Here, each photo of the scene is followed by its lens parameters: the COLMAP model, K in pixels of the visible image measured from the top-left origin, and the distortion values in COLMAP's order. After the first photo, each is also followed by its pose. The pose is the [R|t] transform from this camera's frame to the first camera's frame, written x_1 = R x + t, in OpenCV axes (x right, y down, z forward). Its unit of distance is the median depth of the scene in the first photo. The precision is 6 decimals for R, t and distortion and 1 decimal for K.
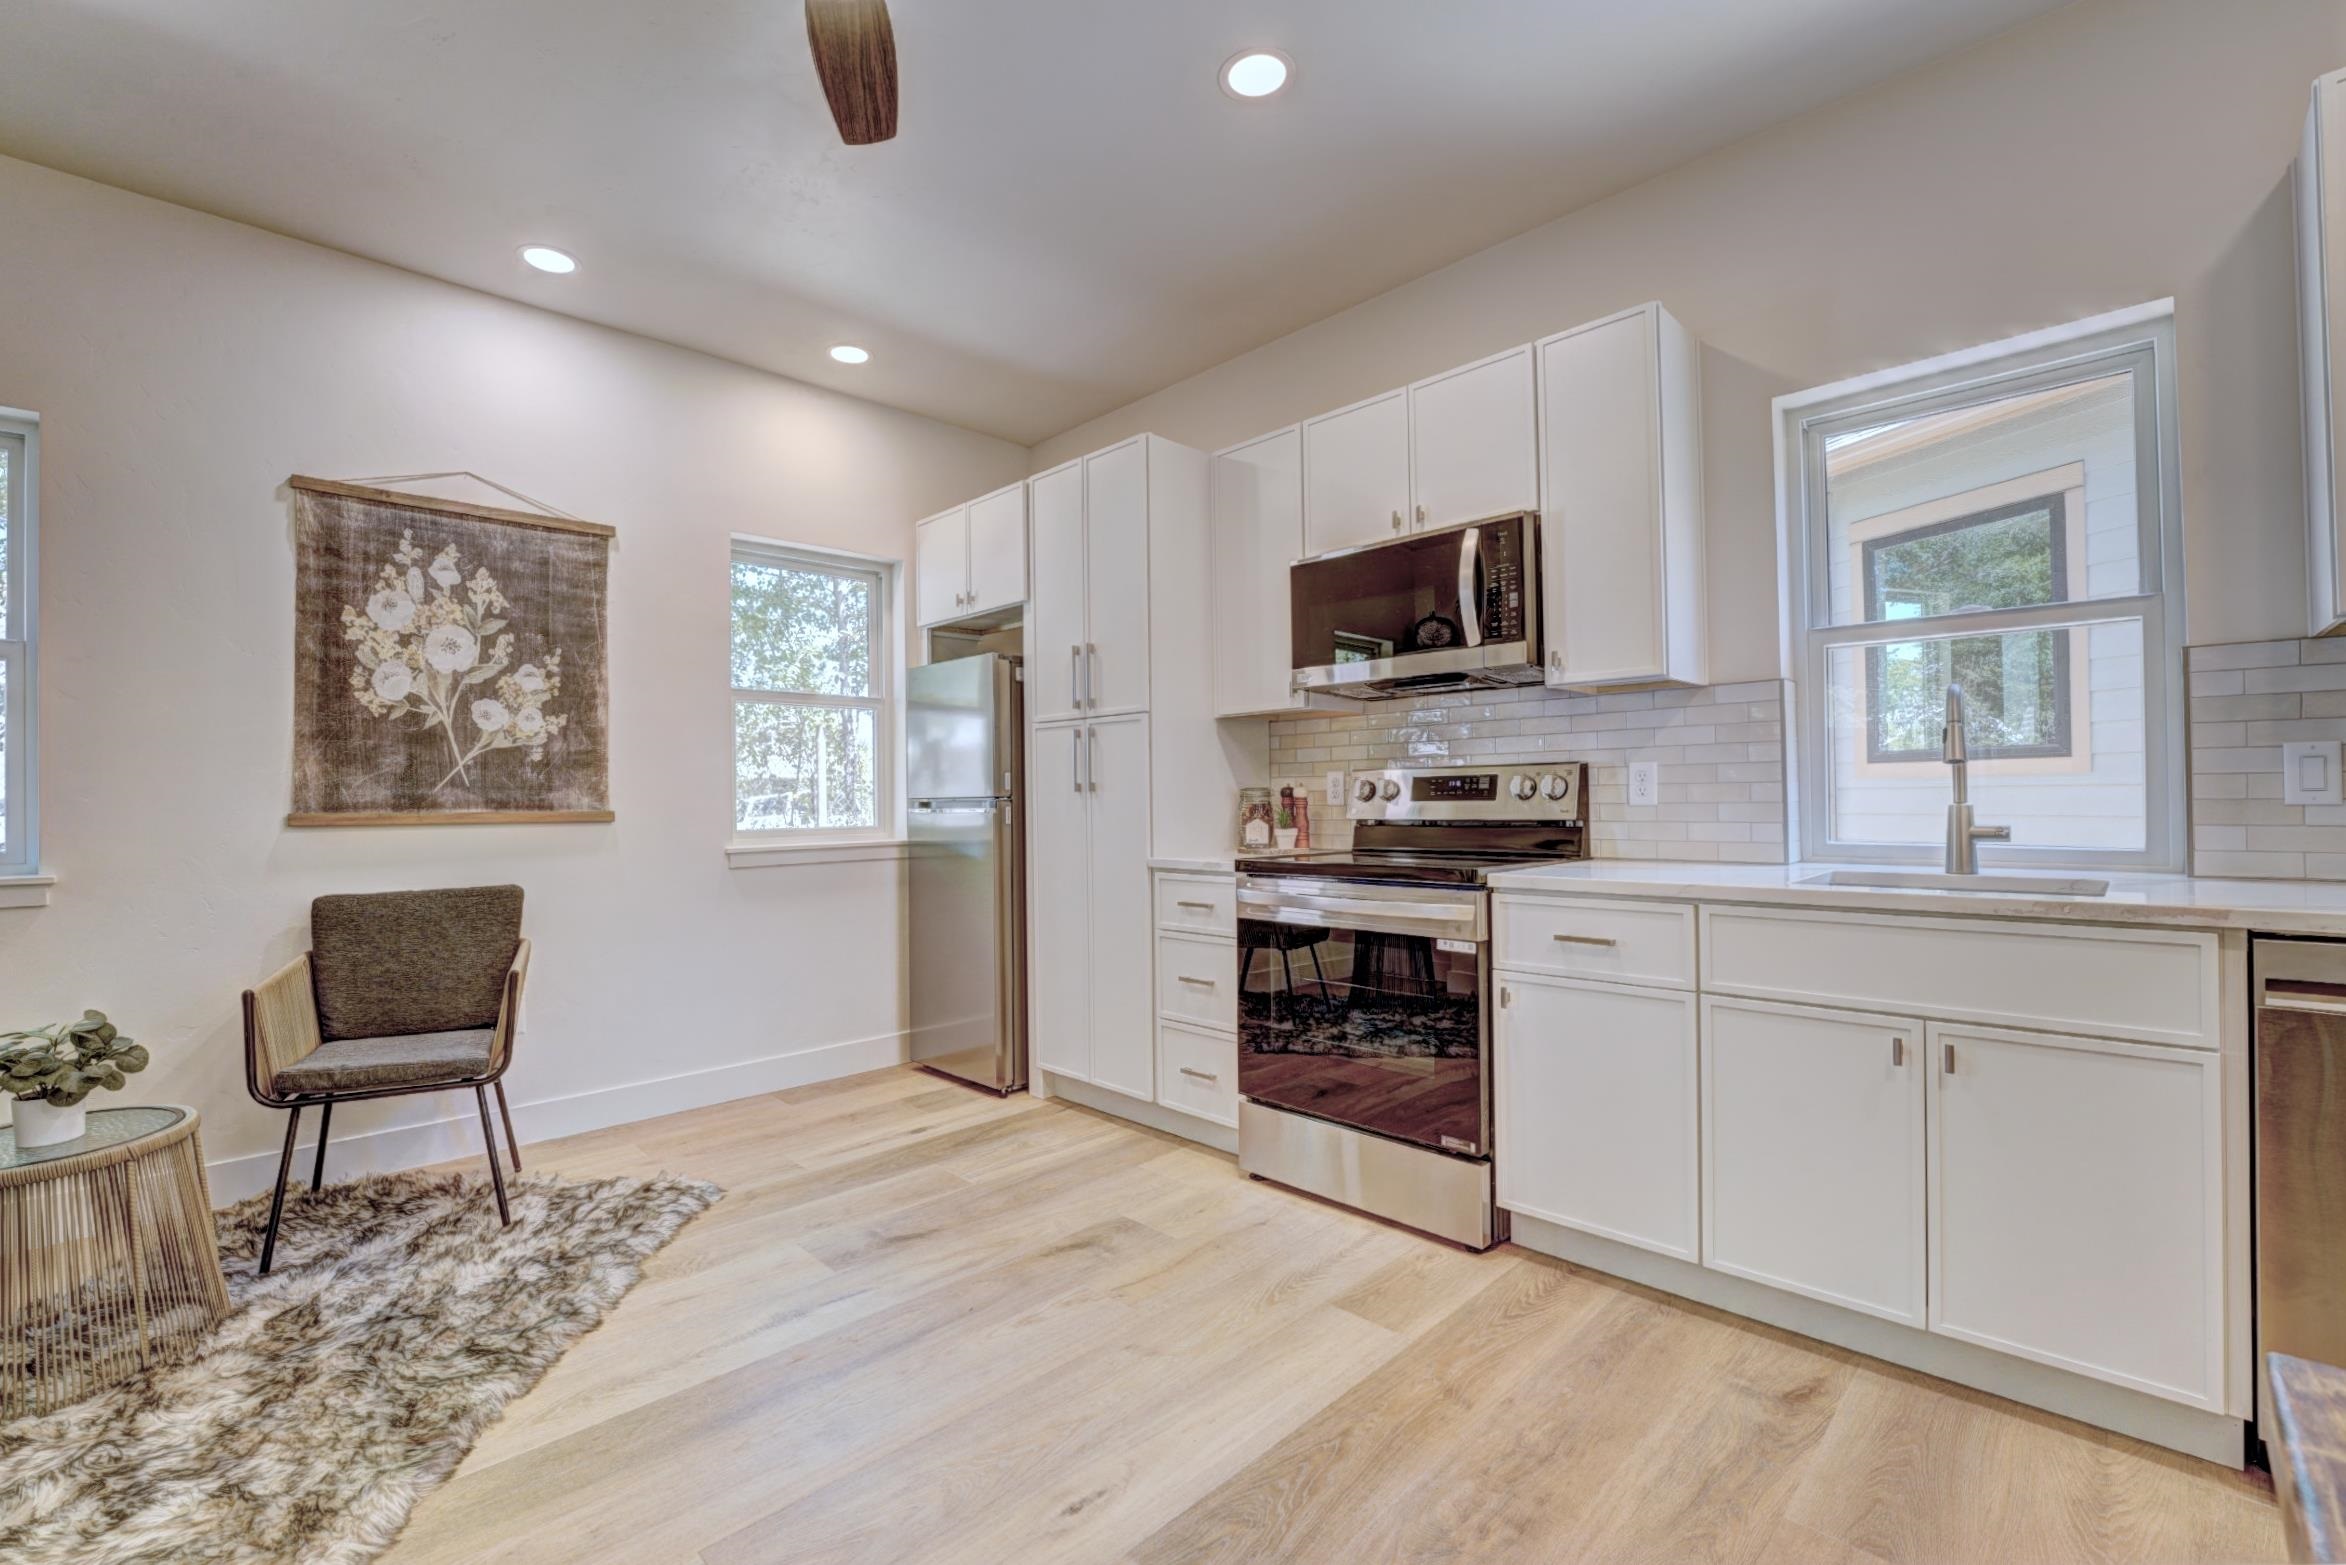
lens RADIAL K [[1018.7, 0, 1196.8], [0, 1018.7, 784.8], [0, 0, 1]] dist [-0.023804, 0.000508]
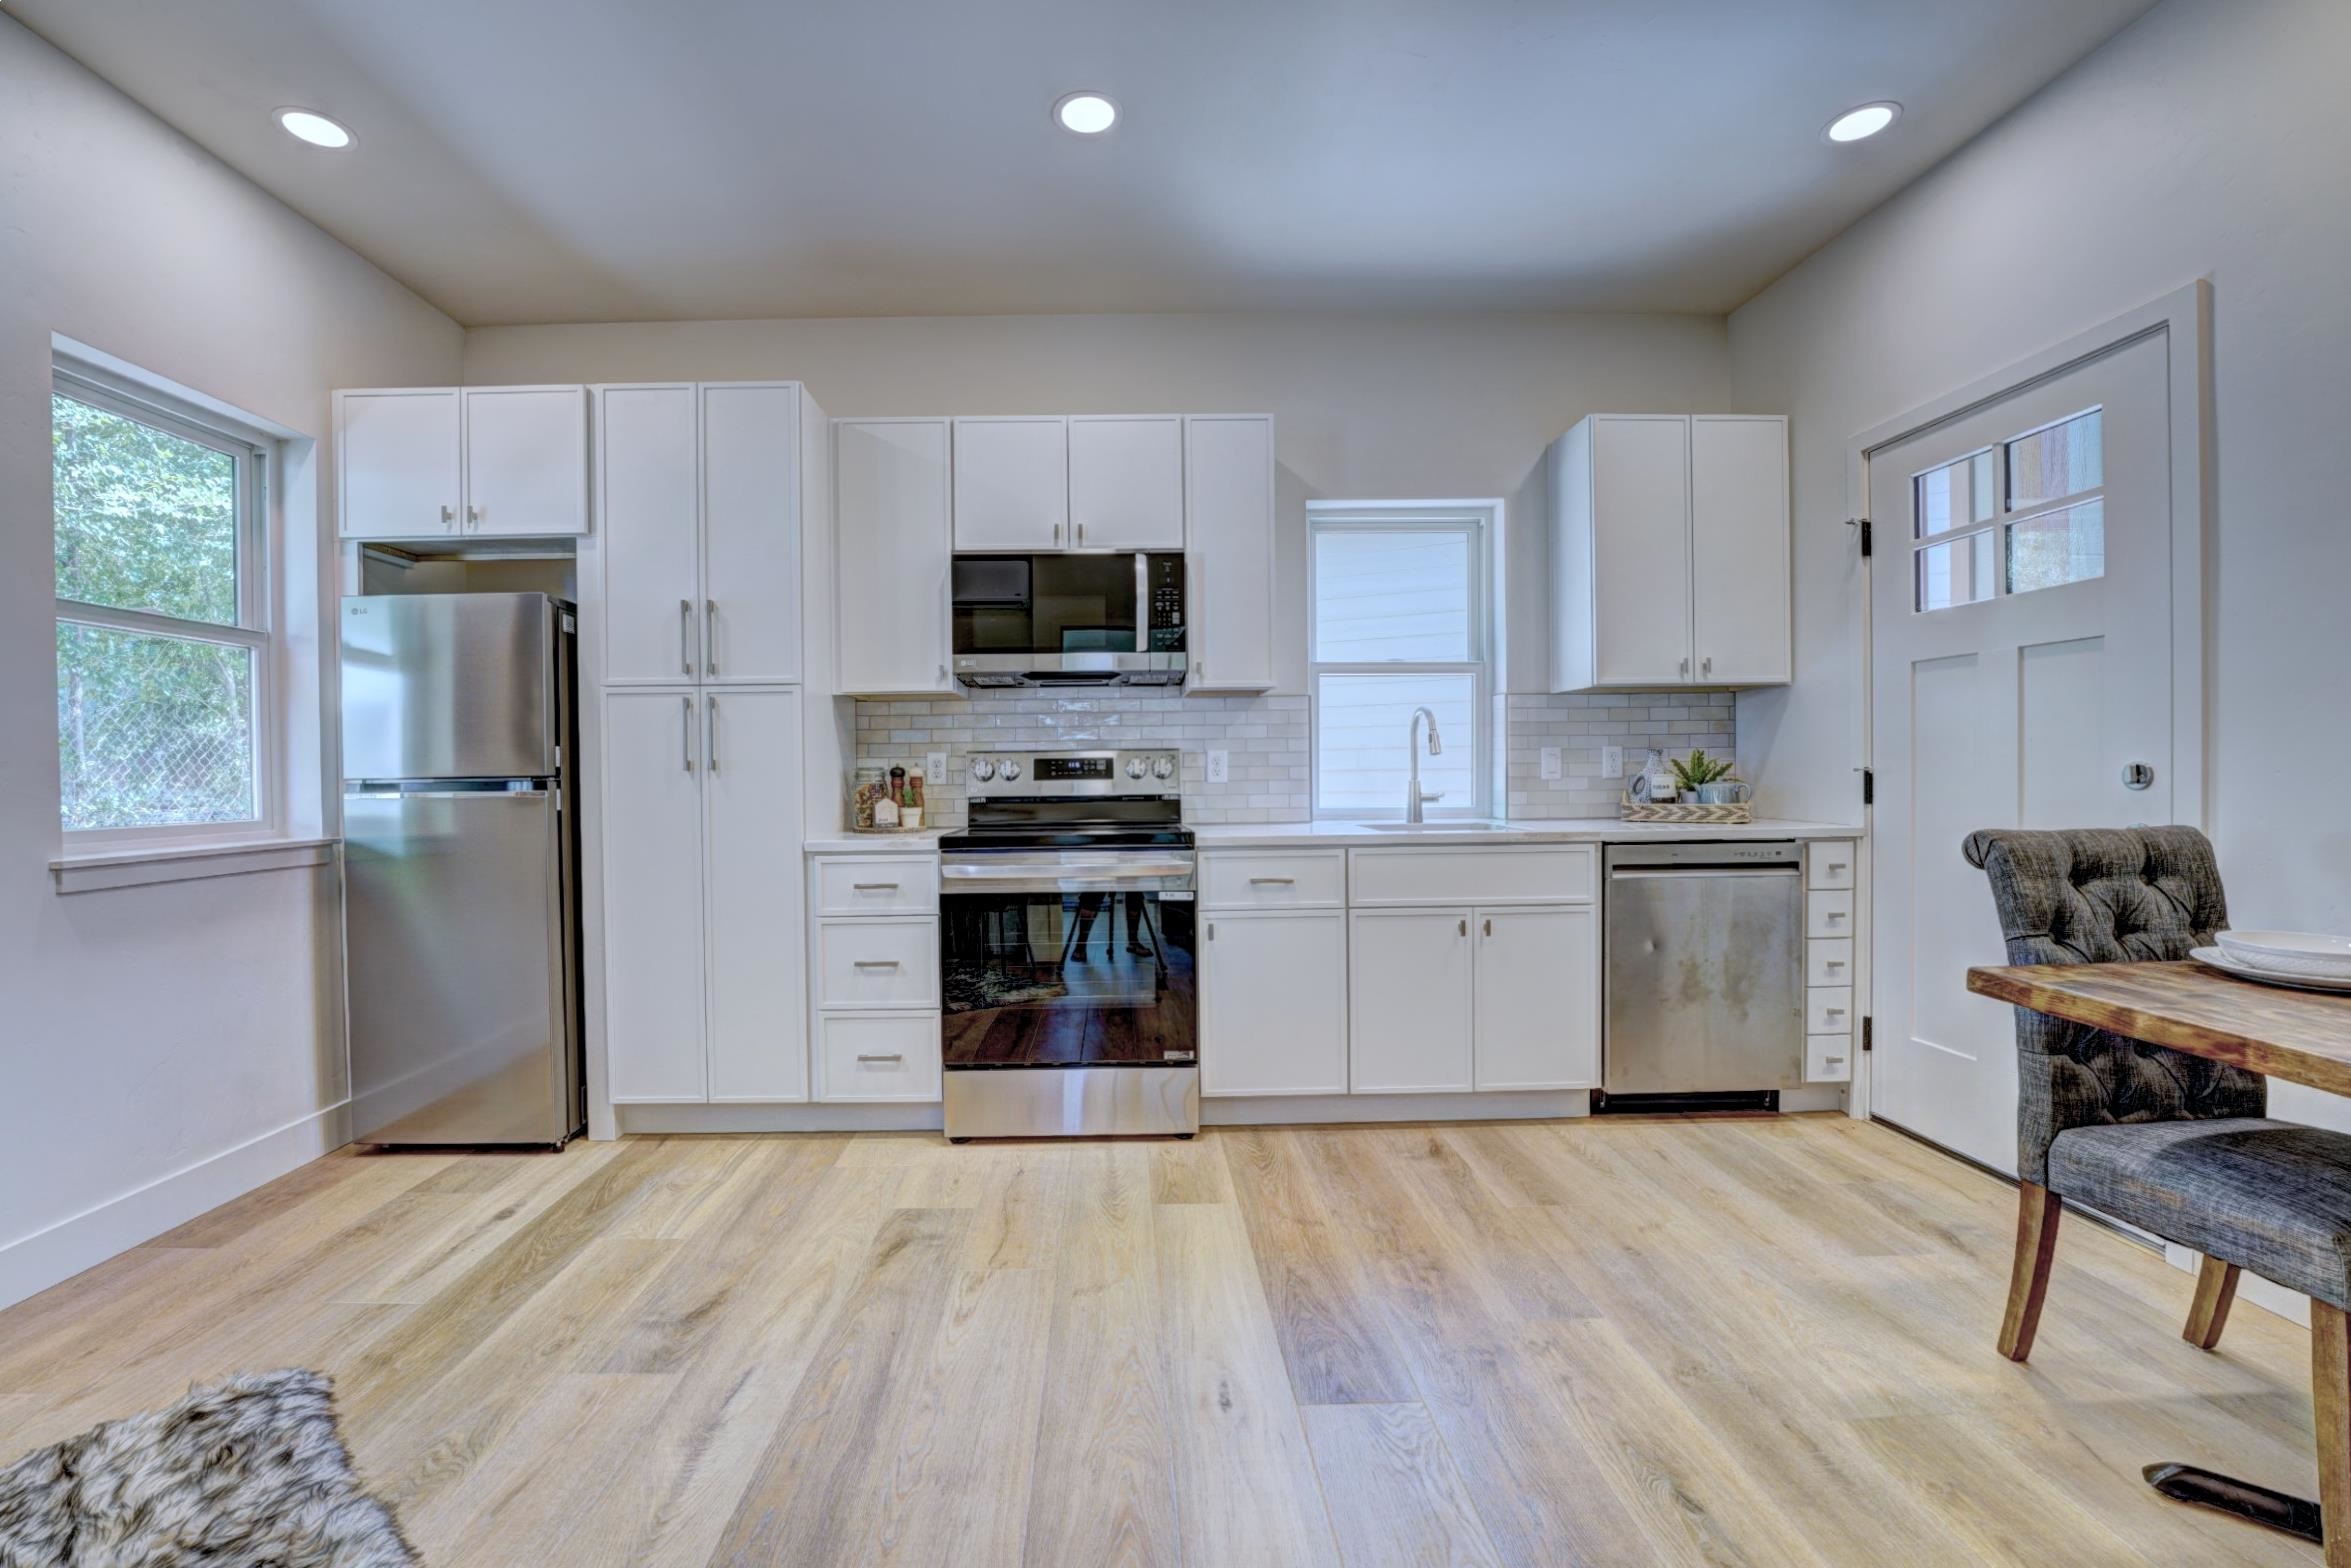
lens RADIAL K [[961.2, 0, 1168.2], [0, 961.2, 784.3], [0, 0, 1]] dist [-0.022190, 0.000368]
pose [[0.685414, -0.003503, 0.728145, -0.495578], [-0.005827, 0.999930, 0.010296, 0.009209], [-0.728130, -0.011300, 0.685346, 0.171598]]
